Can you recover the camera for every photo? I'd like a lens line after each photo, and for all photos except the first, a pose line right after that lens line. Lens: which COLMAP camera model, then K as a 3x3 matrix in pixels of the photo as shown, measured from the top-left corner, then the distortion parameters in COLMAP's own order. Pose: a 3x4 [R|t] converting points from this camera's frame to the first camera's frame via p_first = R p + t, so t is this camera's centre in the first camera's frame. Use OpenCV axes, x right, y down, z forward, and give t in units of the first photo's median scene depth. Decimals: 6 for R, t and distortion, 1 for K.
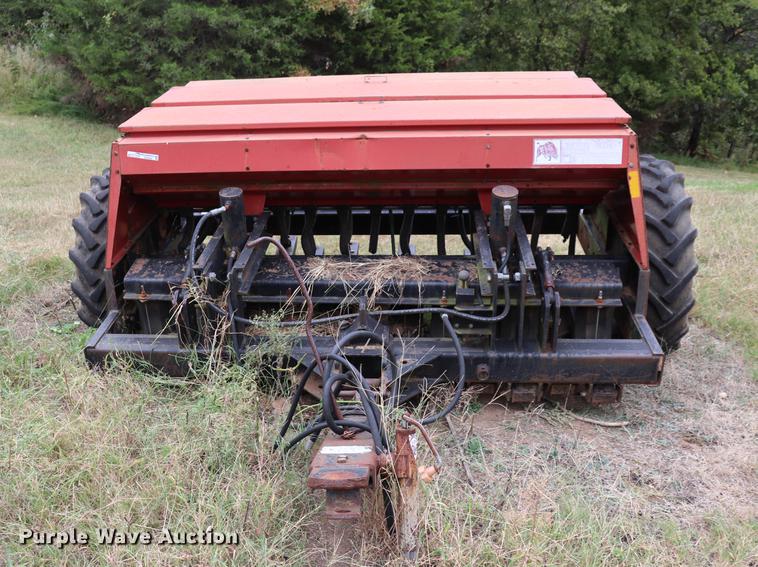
lens RADIAL K [[763.5, 0, 379.0], [0, 763.5, 283.5], [0, 0, 1]] dist [-0.108563, 0.022991]
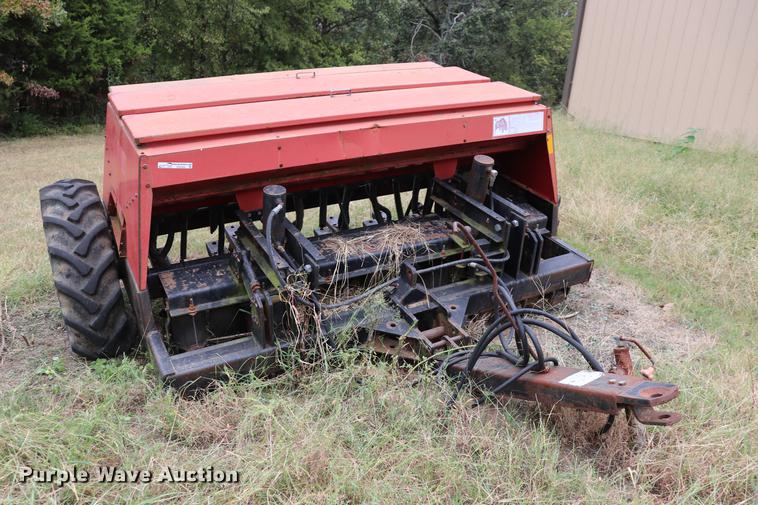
lens RADIAL K [[610.1, 0, 392.2], [0, 610.1, 268.6], [0, 0, 1]] dist [-0.139880, 0.109746]
pose [[0.828883, -0.205391, 0.520354, -0.454780], [0.174151, 0.978680, 0.108889, -0.068211], [-0.531624, 0.000364, 0.846980, 0.188480]]
